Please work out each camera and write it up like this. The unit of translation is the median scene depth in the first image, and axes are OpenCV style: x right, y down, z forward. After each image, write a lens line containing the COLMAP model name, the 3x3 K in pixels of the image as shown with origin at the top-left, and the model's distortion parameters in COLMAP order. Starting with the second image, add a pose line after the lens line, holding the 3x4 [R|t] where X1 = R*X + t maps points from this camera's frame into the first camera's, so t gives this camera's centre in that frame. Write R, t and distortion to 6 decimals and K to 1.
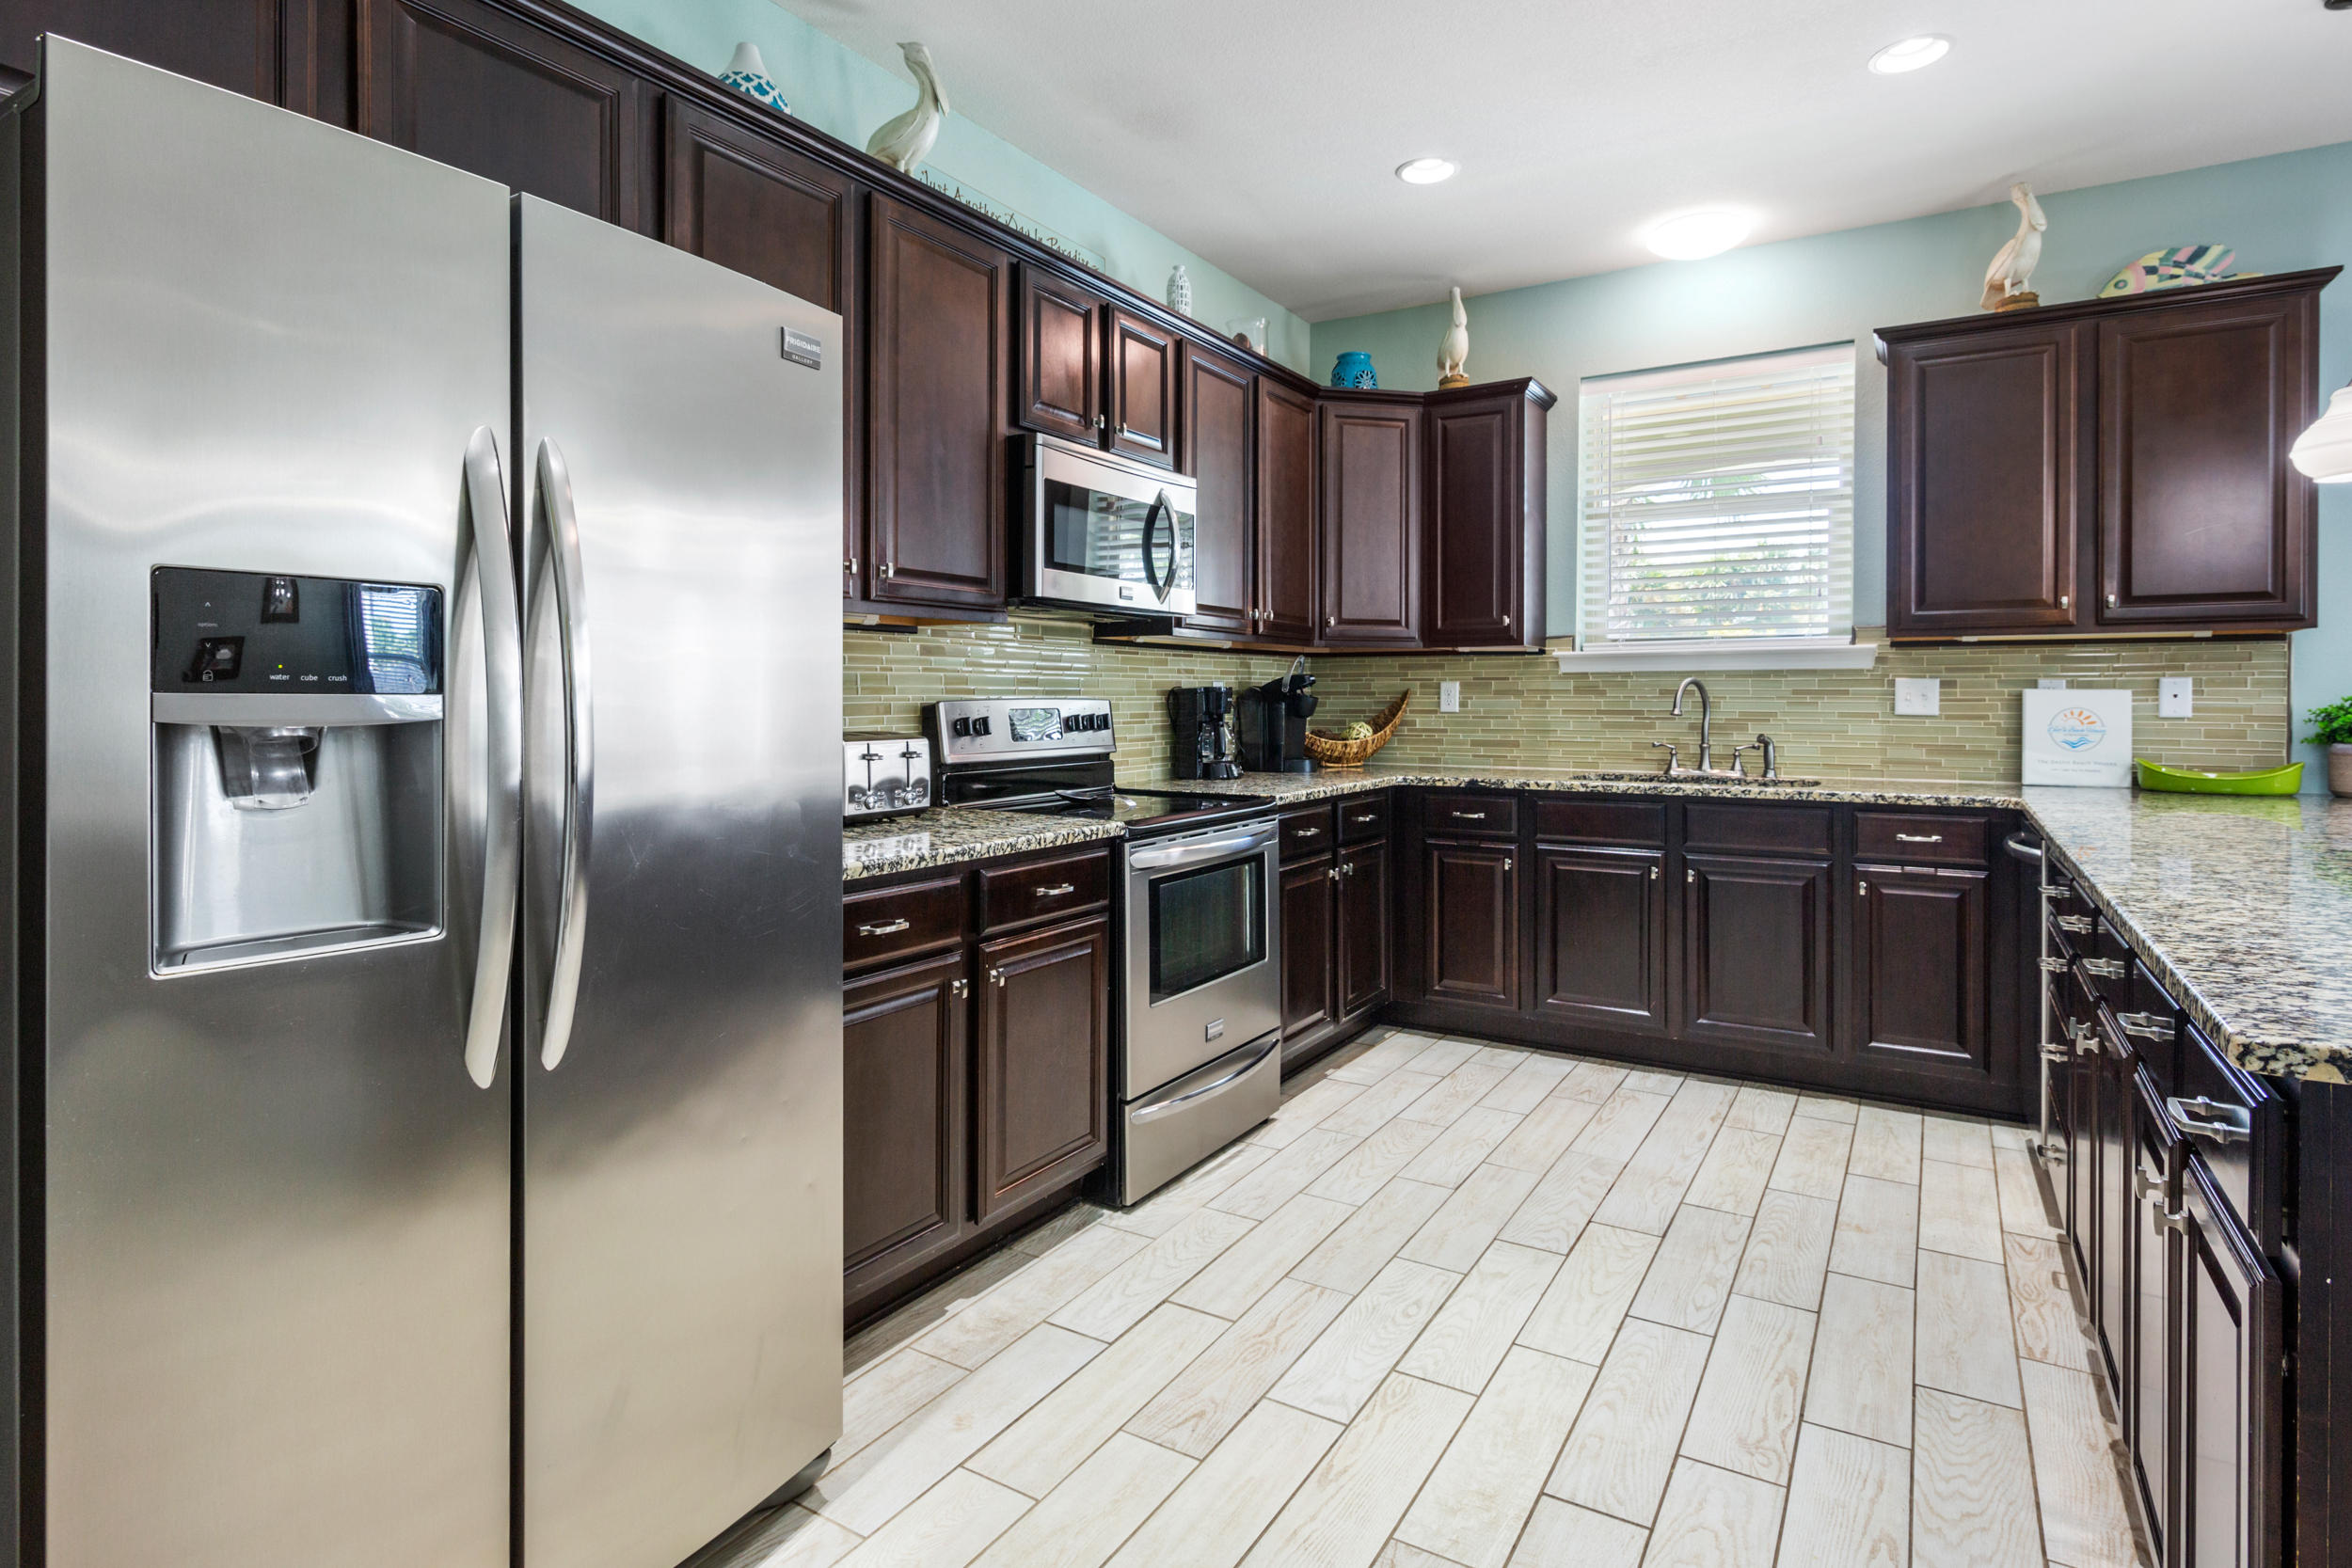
lens RADIAL K [[1239.2, 0, 1171.8], [0, 1239.2, 712.8], [0, 0, 1]] dist [-0.000109, -0.000081]
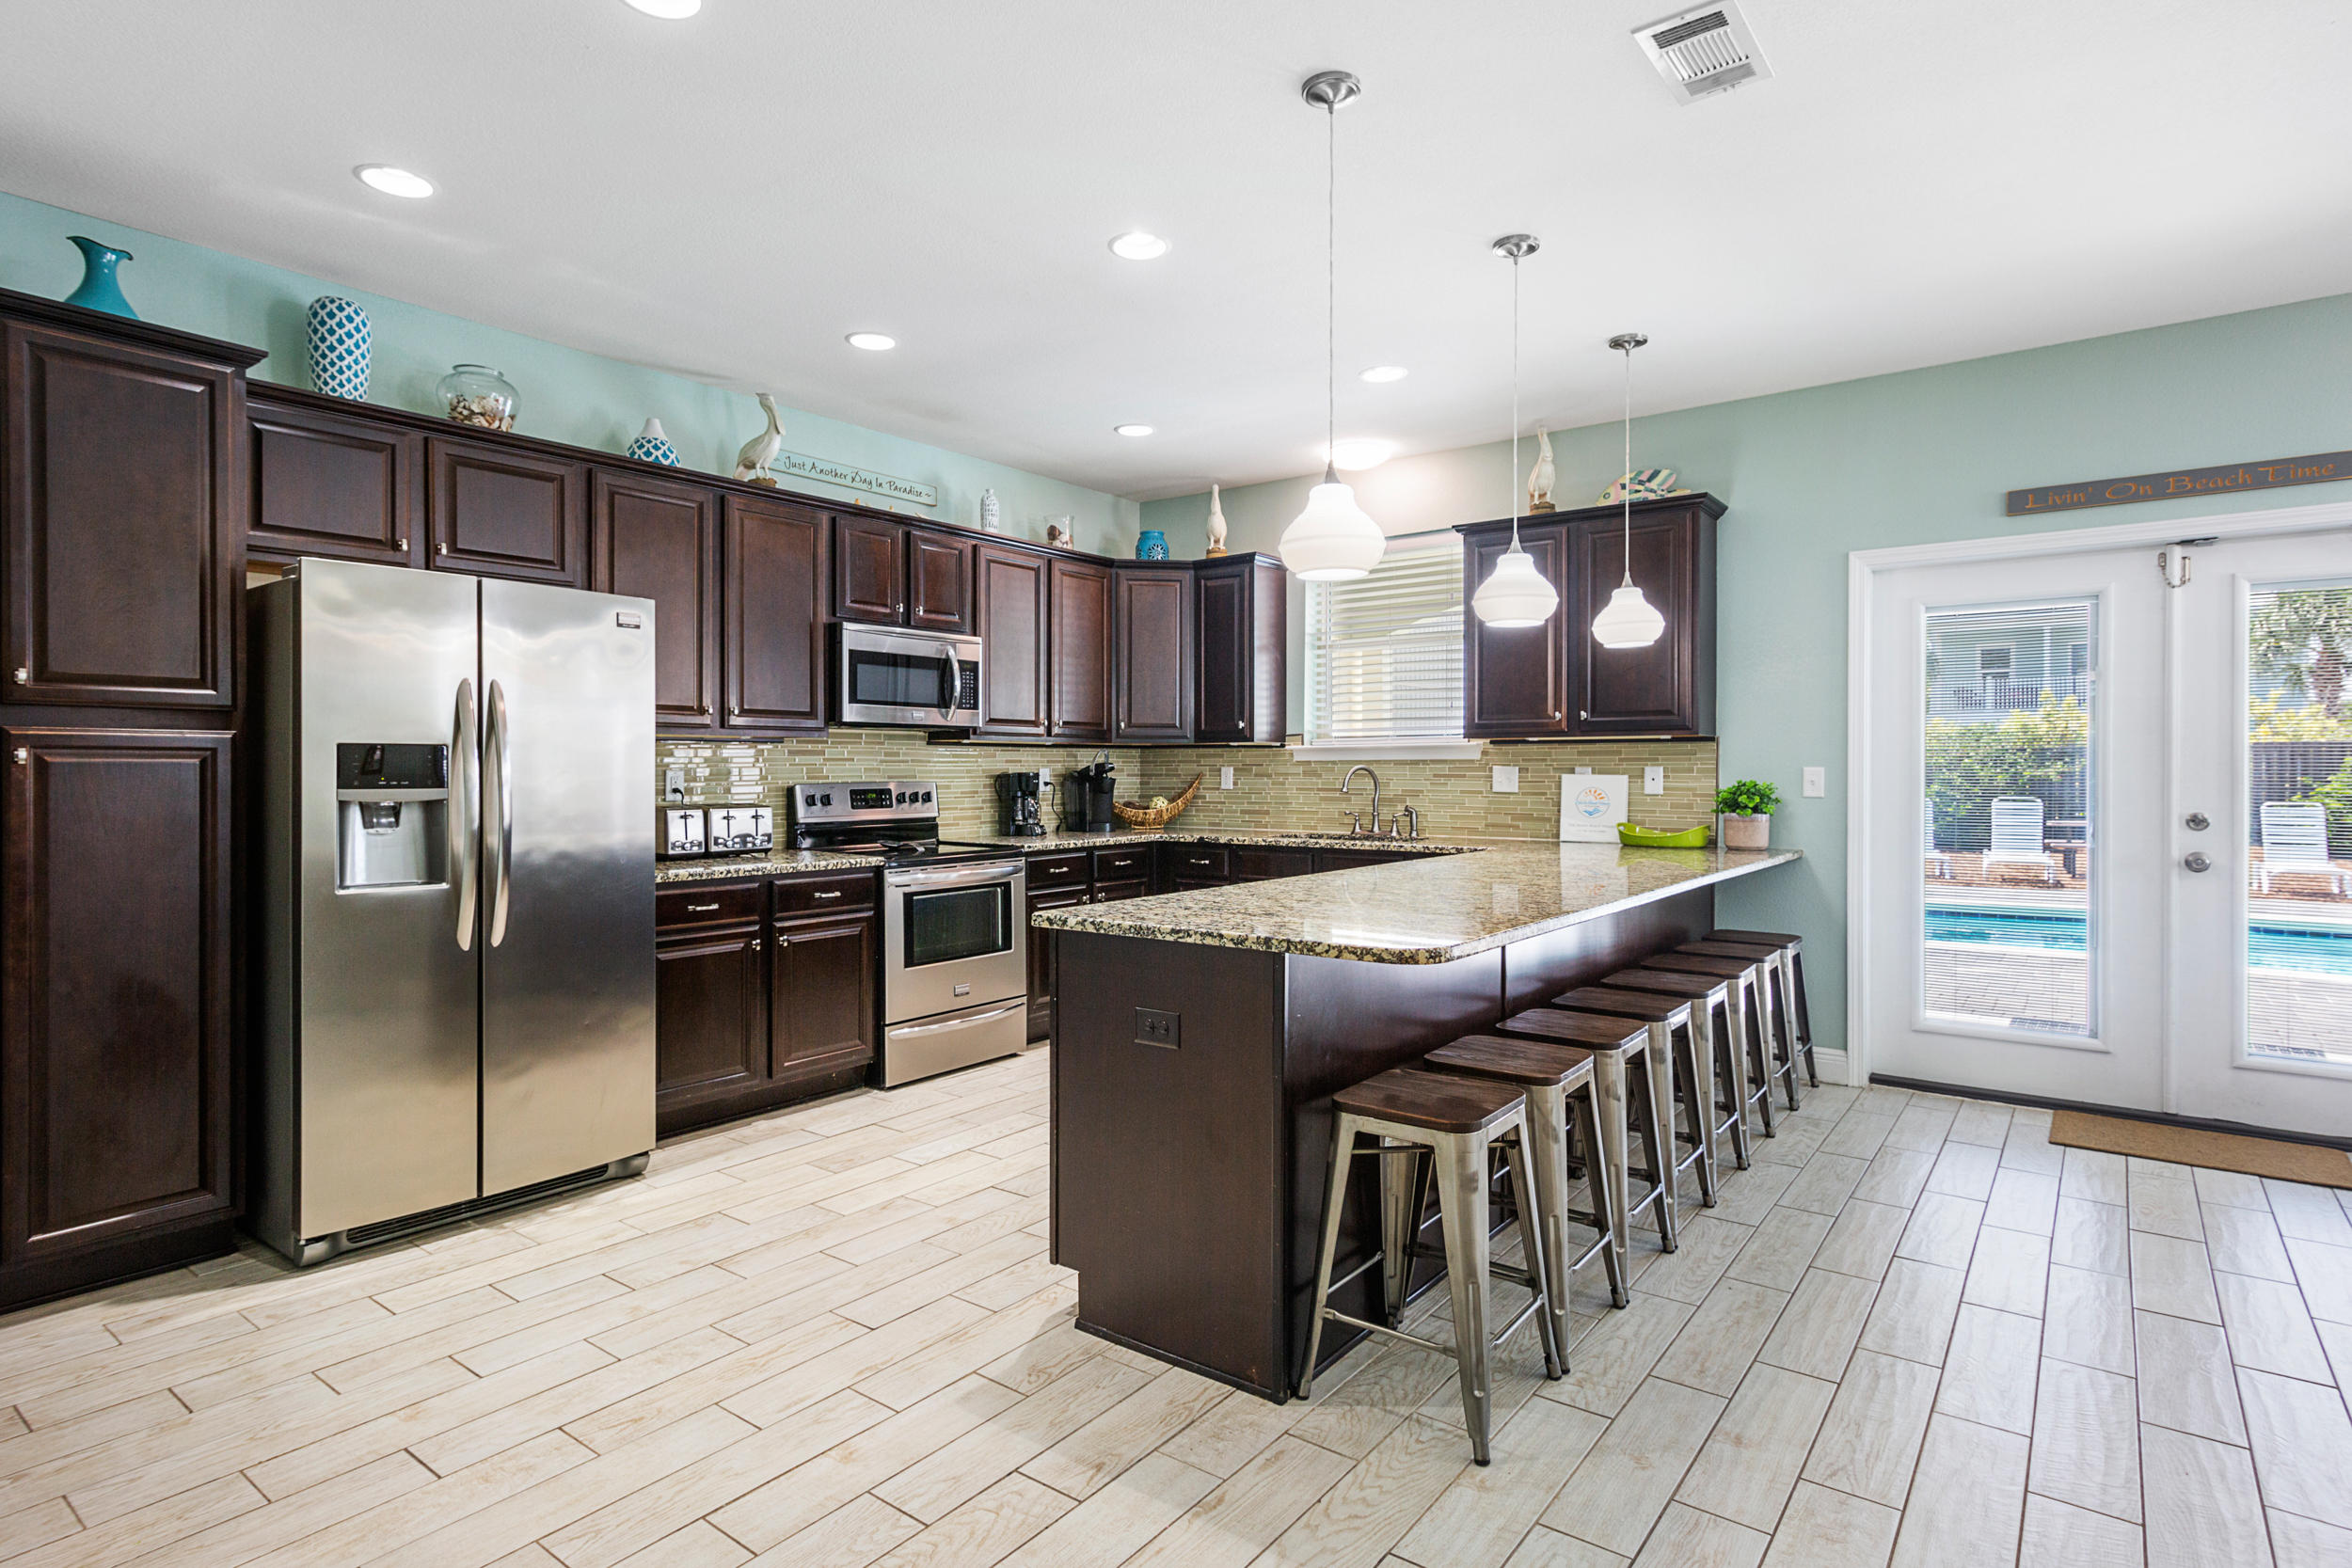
lens RADIAL K [[1226.2, 0, 1176.0], [0, 1226.2, 784.0], [0, 0, 1]] dist [0.004731, 0.000442]
pose [[0.995412, -0.000296, -0.095686, 0.406967], [0.000323, 1.000000, 0.000262, -0.009162], [0.095685, -0.000291, 0.995412, -0.484461]]
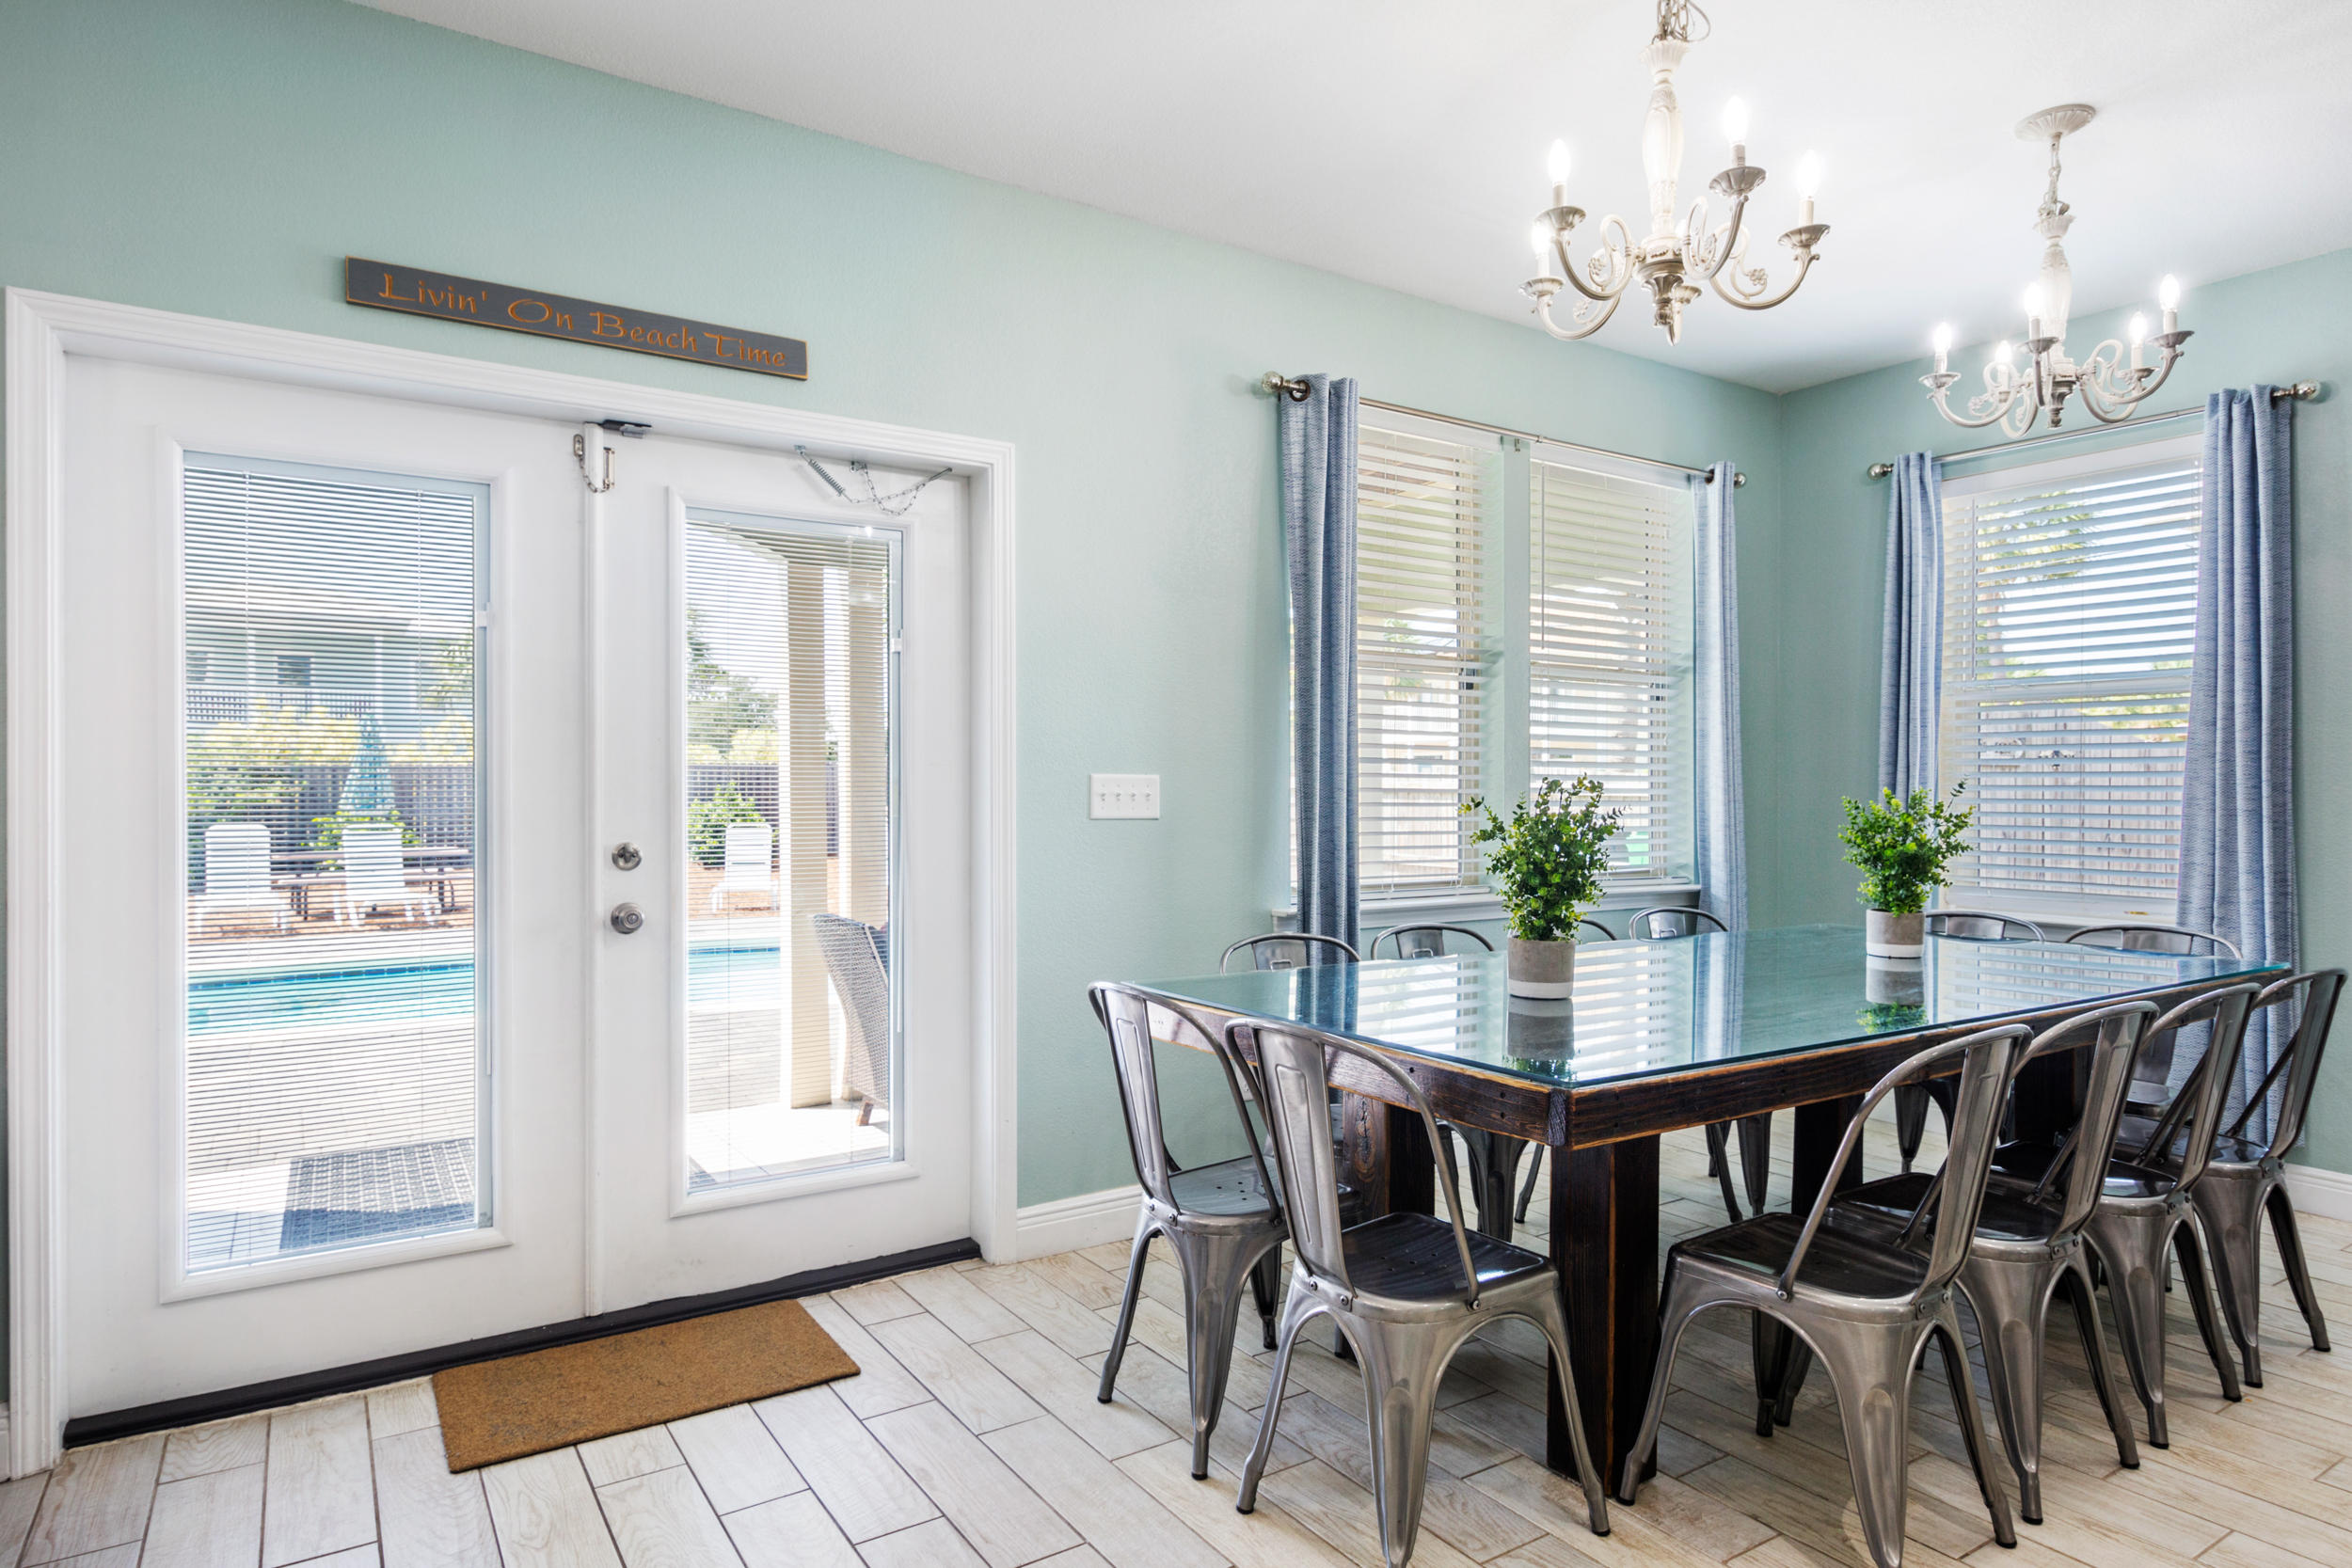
lens RADIAL K [[1334.2, 0, 1176.0], [0, 1334.2, 791.3], [0, 0, 1]] dist [-0.002847, -0.001077]
pose [[0.422328, 0.000021, 0.906443, 0.658036], [0.011336, 0.999922, -0.005305, -0.004678], [-0.906372, 0.012516, 0.422295, 0.121546]]
